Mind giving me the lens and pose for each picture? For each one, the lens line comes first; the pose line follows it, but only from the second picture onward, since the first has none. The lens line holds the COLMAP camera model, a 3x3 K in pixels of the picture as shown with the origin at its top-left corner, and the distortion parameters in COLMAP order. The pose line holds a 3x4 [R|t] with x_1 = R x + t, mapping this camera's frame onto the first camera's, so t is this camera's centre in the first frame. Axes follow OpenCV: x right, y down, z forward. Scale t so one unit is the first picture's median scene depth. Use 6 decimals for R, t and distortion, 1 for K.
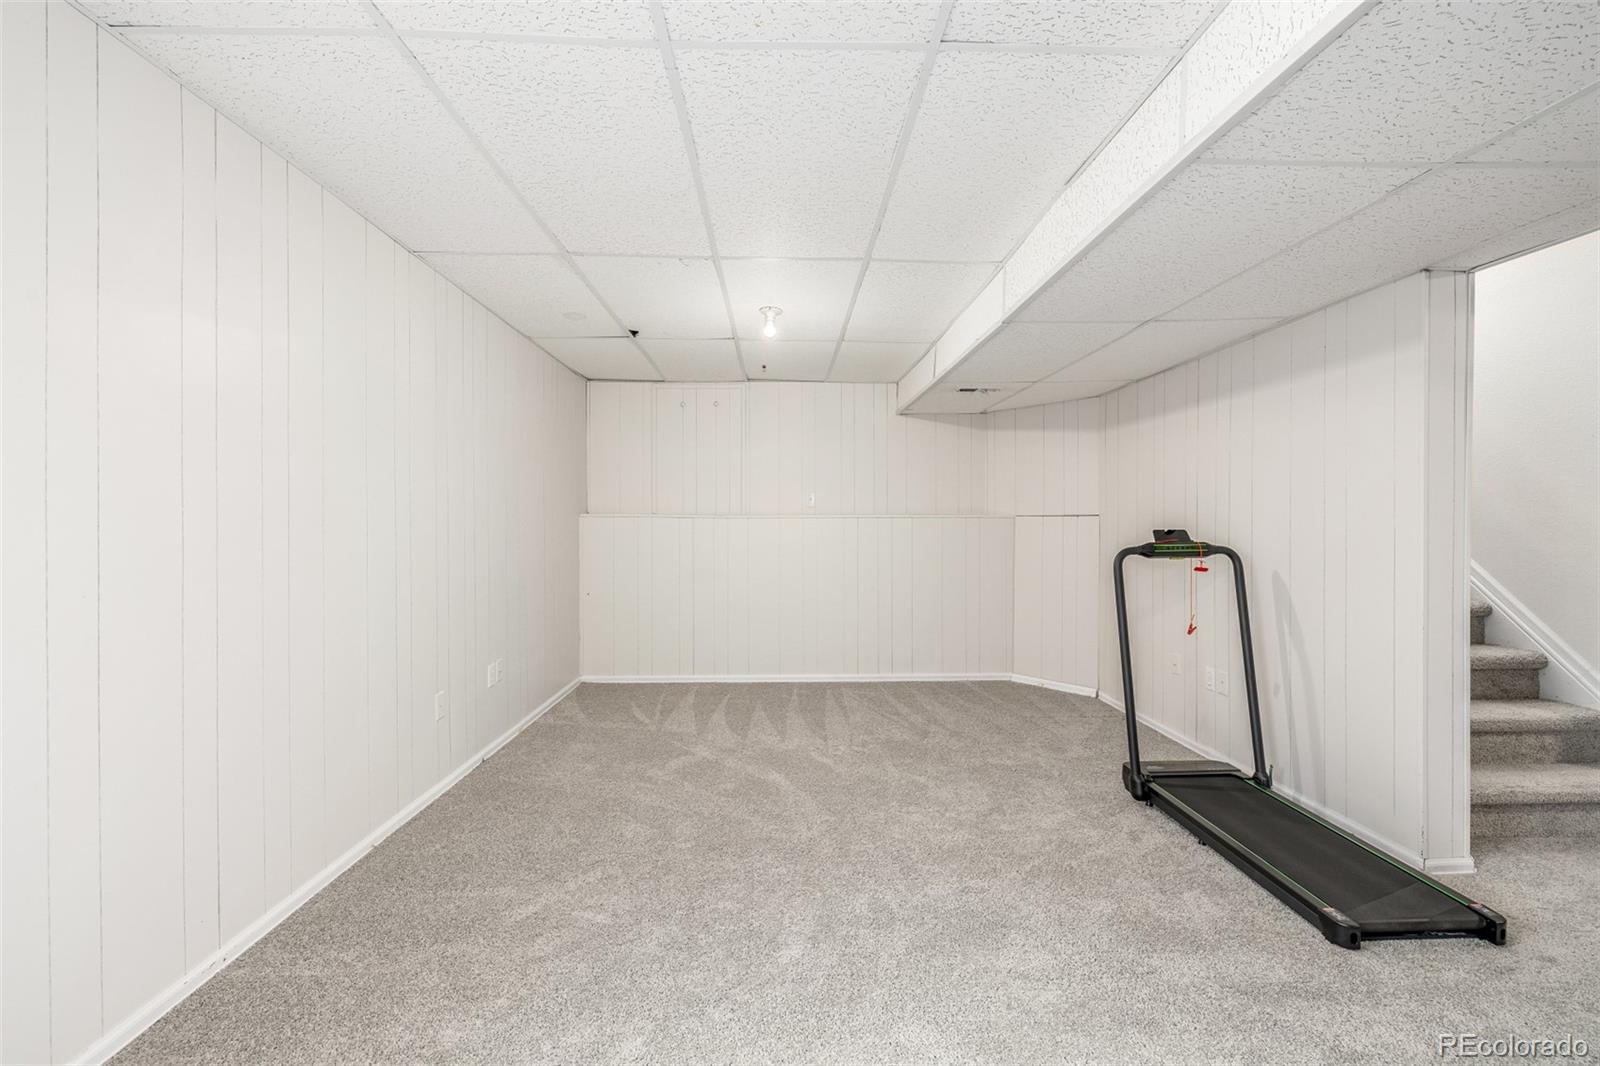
lens RADIAL K [[668.0, 0, 799.4], [0, 668.0, 527.9], [0, 0, 1]] dist [-0.001019, -0.000303]
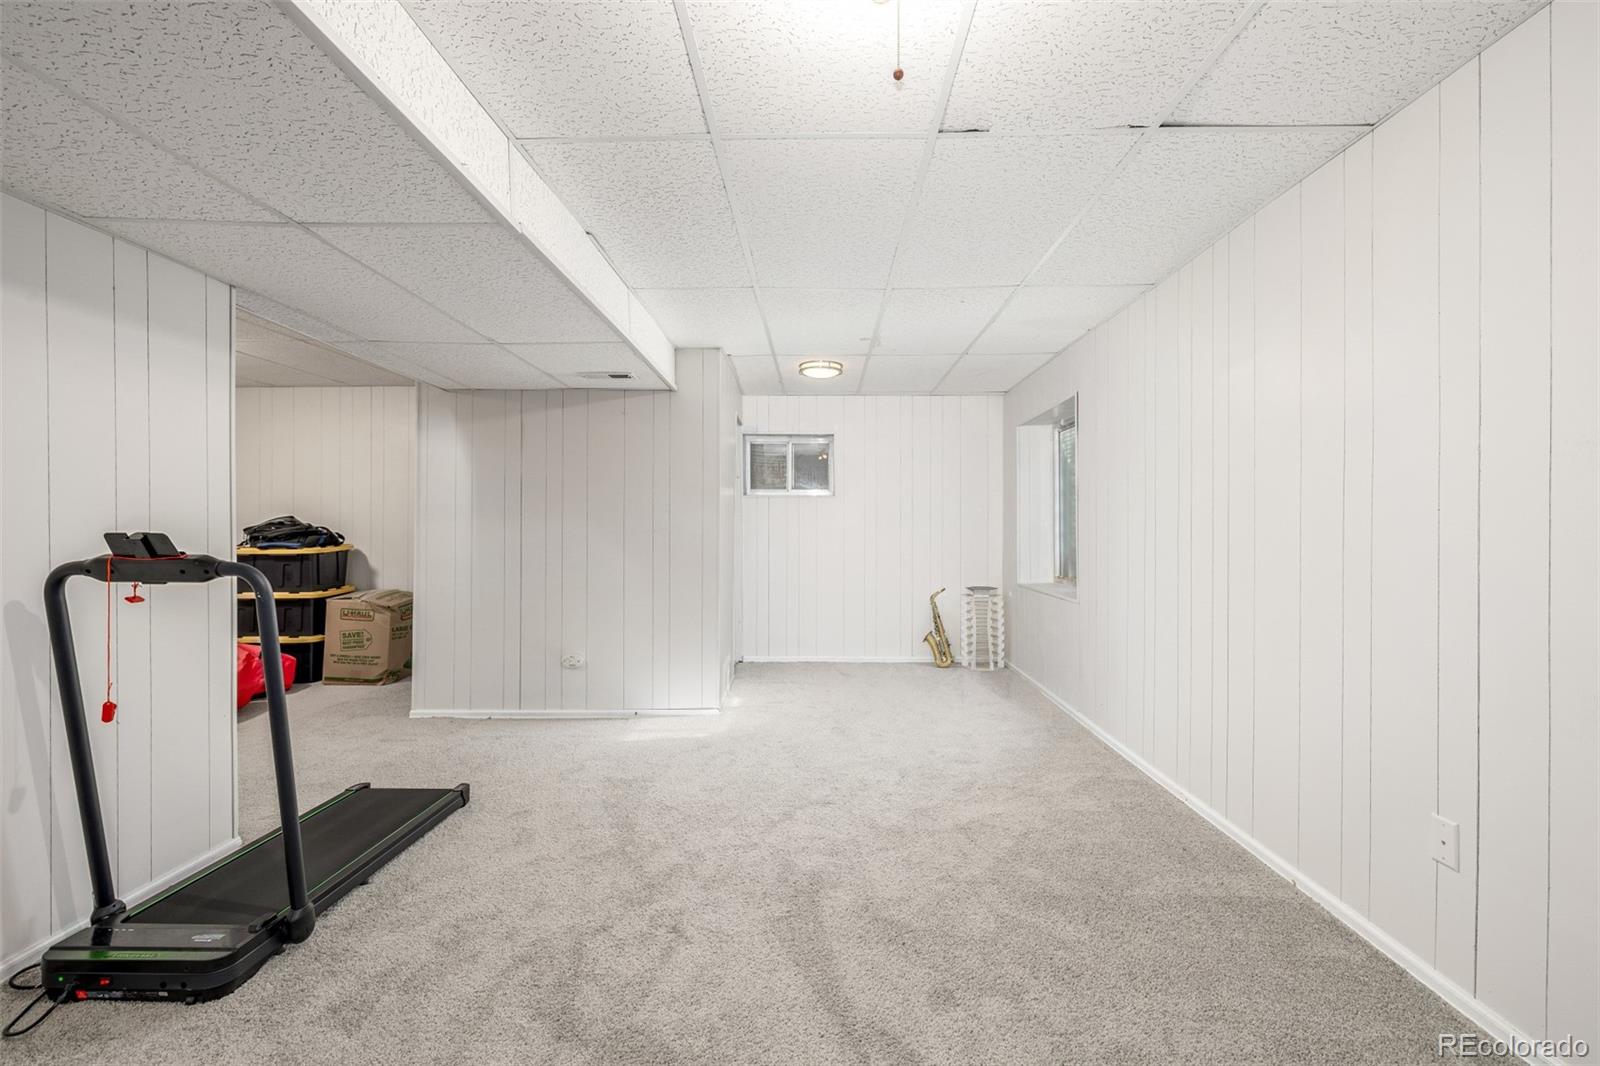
lens RADIAL K [[668.0, 0, 805.5], [0, 668.0, 532.3], [0, 0, 1]] dist [-0.001019, -0.000303]
pose [[-0.998053, 0.001711, 0.062343, -0.037411], [0.002293, 0.999954, 0.009263, -0.001496], [-0.062324, 0.009388, -0.998012, 1.684830]]
